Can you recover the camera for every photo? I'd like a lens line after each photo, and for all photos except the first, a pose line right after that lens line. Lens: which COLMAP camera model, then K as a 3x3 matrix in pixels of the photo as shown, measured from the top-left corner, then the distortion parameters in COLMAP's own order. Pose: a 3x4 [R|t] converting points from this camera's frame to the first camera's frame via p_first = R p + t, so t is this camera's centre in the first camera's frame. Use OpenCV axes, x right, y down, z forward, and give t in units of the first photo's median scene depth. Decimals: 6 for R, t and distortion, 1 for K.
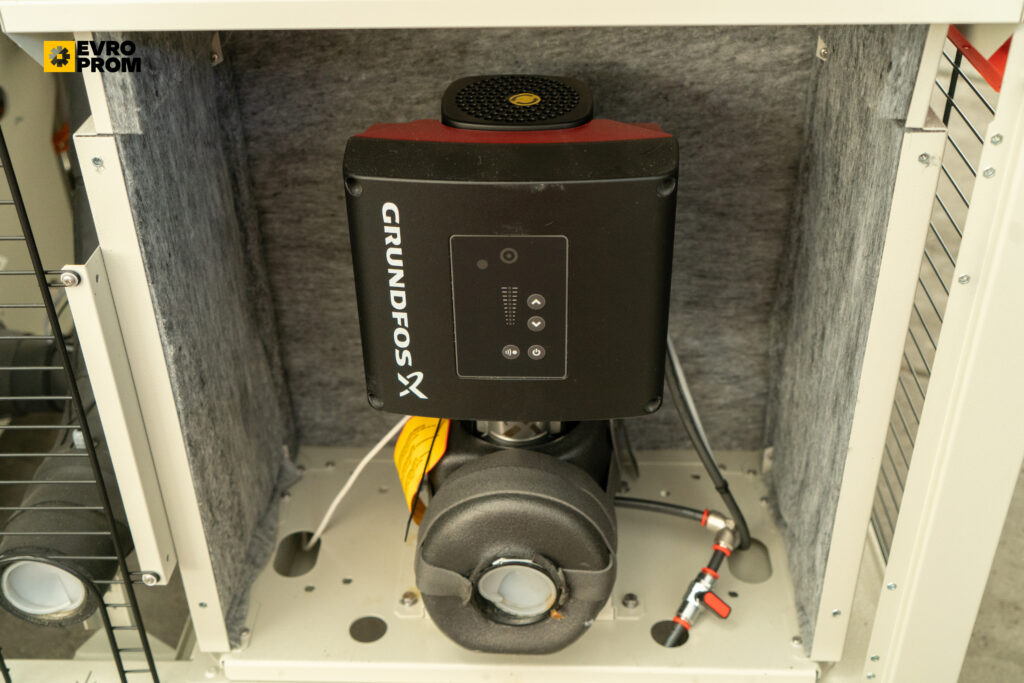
lens RADIAL K [[1120.1, 0, 512.0], [0, 1120.1, 341.5], [0, 0, 1]] dist [0.007781, -0.000423]
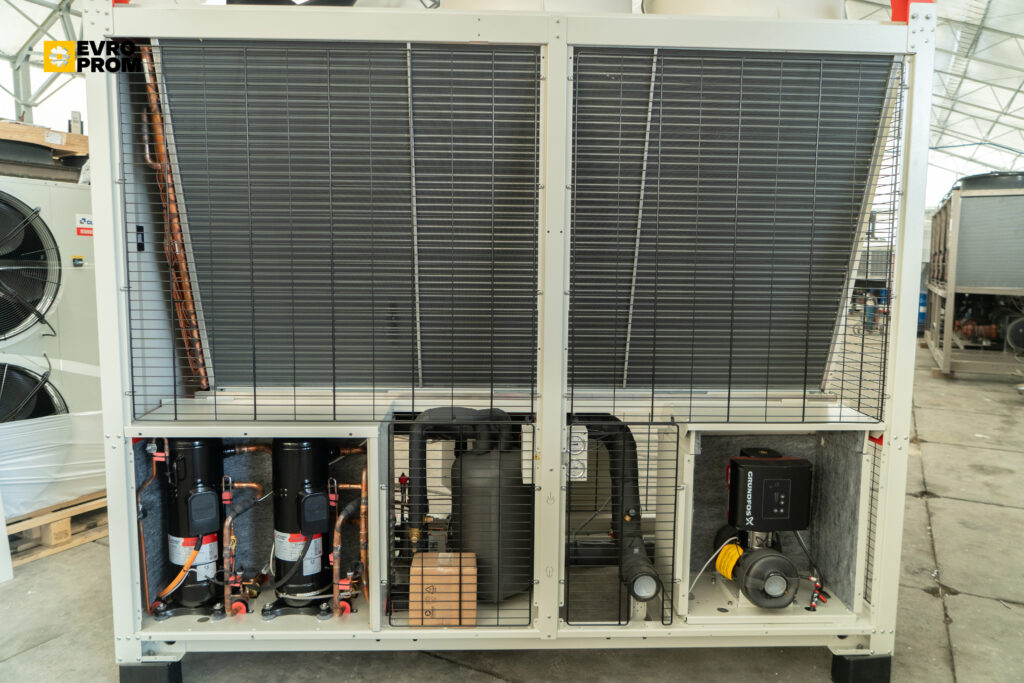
lens RADIAL K [[679.2, 0, 515.2], [0, 679.2, 336.4], [0, 0, 1]] dist [-0.028721, 0.005012]
pose [[0.997587, 0.021869, 0.065887, -1.104629], [0.011201, 0.885950, -0.463646, 0.566660], [-0.068511, 0.463265, 0.883568, -1.372526]]
